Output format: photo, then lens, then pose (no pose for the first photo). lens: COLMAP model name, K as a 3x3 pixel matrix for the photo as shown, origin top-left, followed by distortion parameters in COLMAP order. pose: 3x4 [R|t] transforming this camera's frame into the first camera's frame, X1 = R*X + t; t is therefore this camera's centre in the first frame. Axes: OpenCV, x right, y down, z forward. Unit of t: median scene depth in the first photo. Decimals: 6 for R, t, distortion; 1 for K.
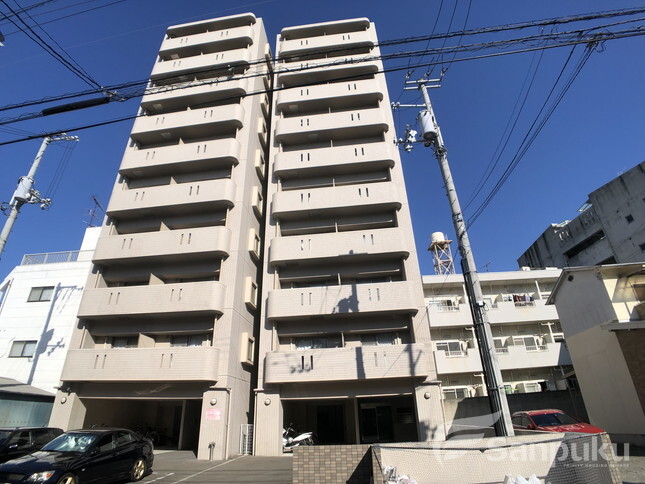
lens RADIAL K [[341.7, 0, 322.5], [0, 341.7, 242.0], [0, 0, 1]] dist [-0.065954, 0.001068]
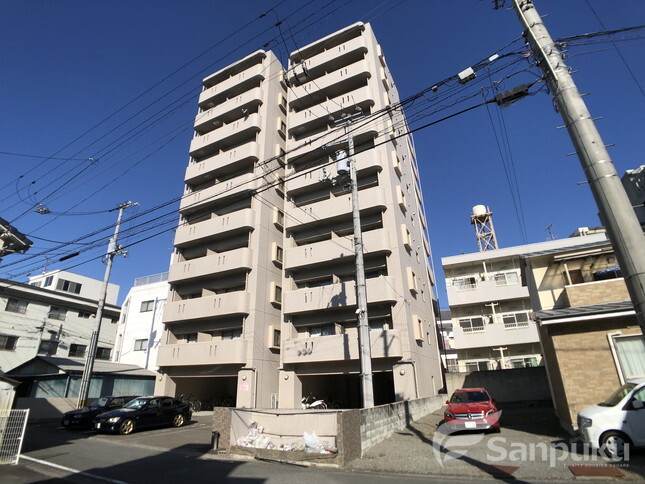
lens RADIAL K [[335.8, 0, 322.5], [0, 335.8, 242.0], [0, 0, 1]] dist [-0.050103, -0.029238]
pose [[0.942726, -0.127638, -0.308182, 0.420782], [0.151268, 0.987020, 0.053940, -0.098297], [0.297297, -0.097468, 0.949797, -0.151639]]
